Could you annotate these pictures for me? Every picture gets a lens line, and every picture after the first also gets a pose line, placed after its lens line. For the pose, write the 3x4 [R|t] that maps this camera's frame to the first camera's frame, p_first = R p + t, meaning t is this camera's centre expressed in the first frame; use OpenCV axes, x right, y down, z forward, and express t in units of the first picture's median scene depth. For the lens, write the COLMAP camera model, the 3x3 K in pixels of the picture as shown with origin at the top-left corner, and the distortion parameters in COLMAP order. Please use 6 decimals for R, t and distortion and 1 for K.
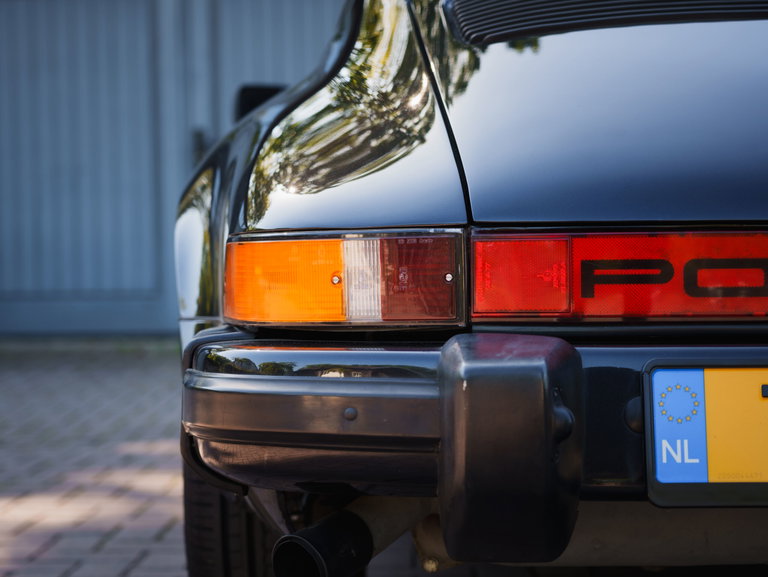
lens RADIAL K [[1694.8, 0, 382.5], [0, 1694.8, 262.0], [0, 0, 1]] dist [0.040148, 0.032475]
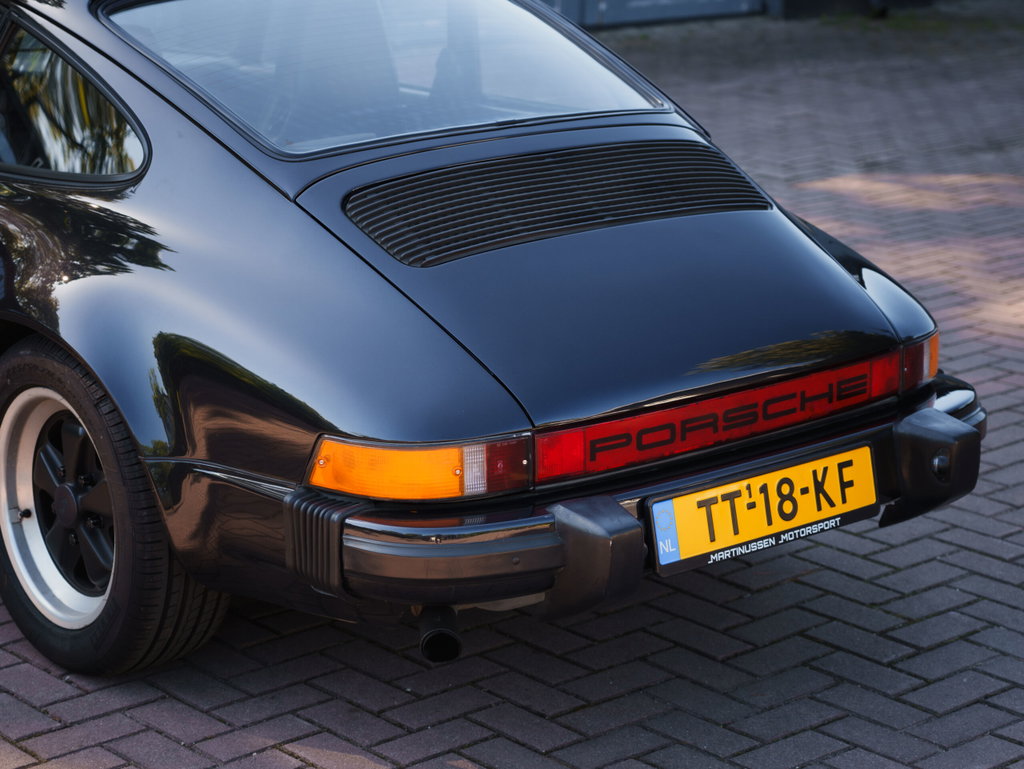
lens RADIAL K [[2259.7, 0, 509.9], [0, 2259.7, 349.2], [0, 0, 1]] dist [0.040148, 0.032475]
pose [[0.750758, -0.151741, 0.642913, -1.373039], [0.000288, 0.973334, 0.229391, -0.604186], [-0.660577, -0.172032, 0.730783, -0.583418]]
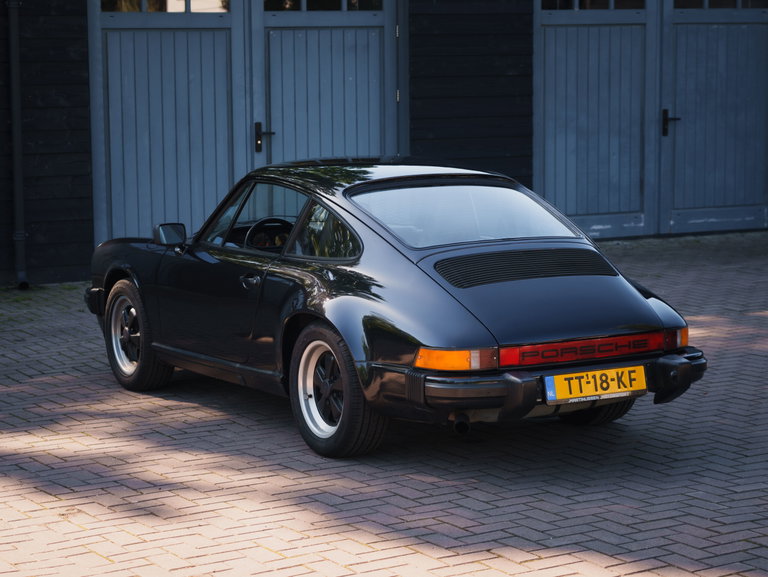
lens RADIAL K [[1792.4, 0, 384.0], [0, 1792.4, 288.5], [0, 0, 1]] dist [0.057856, 0.267920]
pose [[0.854735, -0.063018, 0.515225, -2.573735], [0.009231, 0.994291, 0.106300, -0.662616], [-0.518982, -0.086102, 0.850438, -2.765239]]
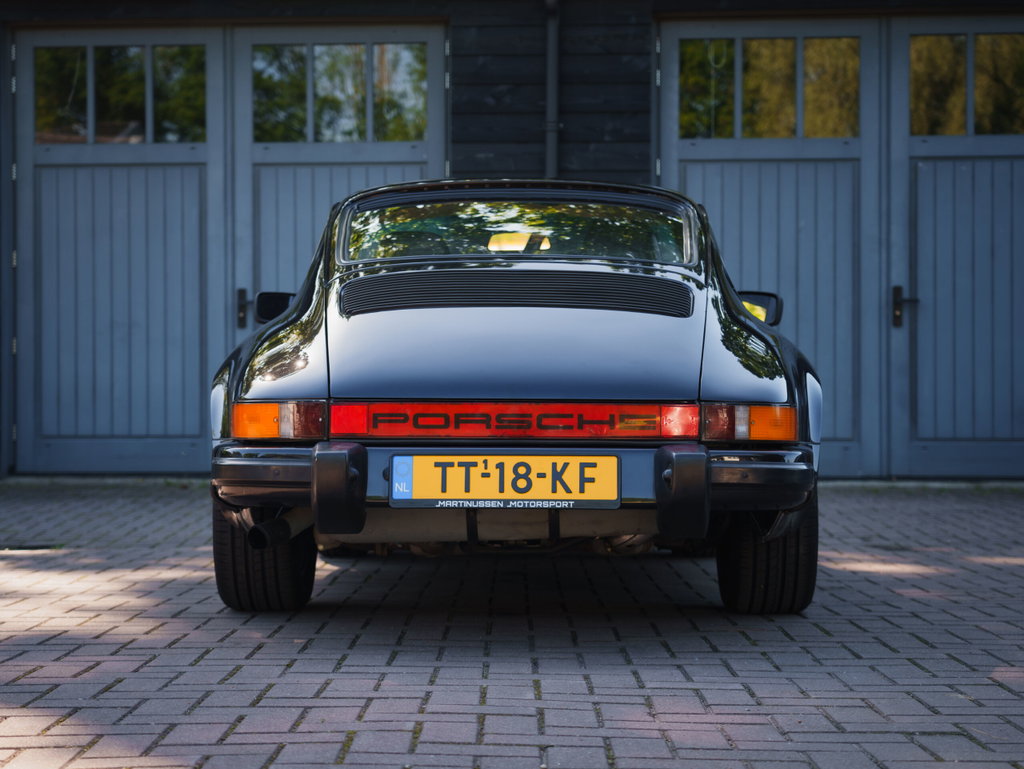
lens RADIAL K [[1985.7, 0, 512.0], [0, 1985.7, 384.5], [0, 0, 1]] dist [-0.002406, -0.021778]
pose [[0.999647, 0.014084, 0.022523, 0.251726], [-0.013803, 0.999826, -0.012568, -0.009222], [-0.022696, 0.012253, 0.999667, -1.887893]]
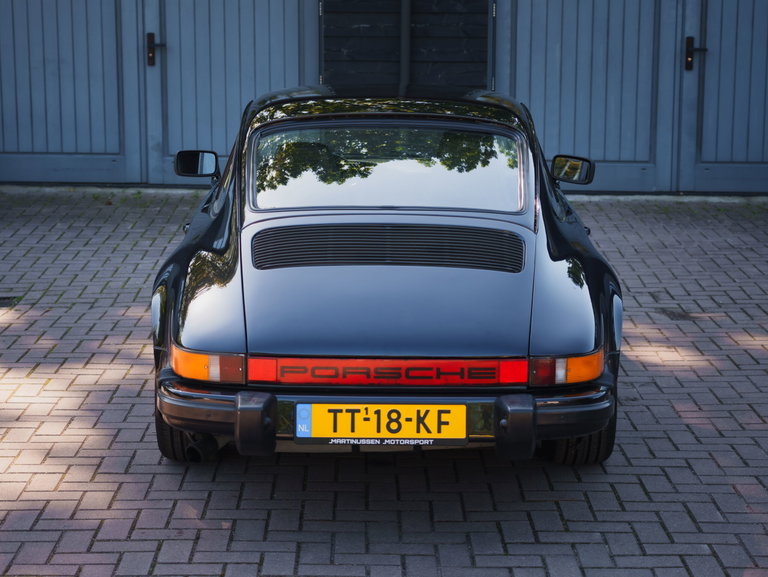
lens RADIAL K [[1653.6, 0, 384.0], [0, 1653.6, 288.5], [0, 0, 1]] dist [0.028816, -0.321812]
pose [[0.999257, 0.012328, 0.036508, 0.195918], [-0.018494, 0.984623, 0.173713, -0.695422], [-0.033805, -0.174259, 0.984119, -2.085536]]
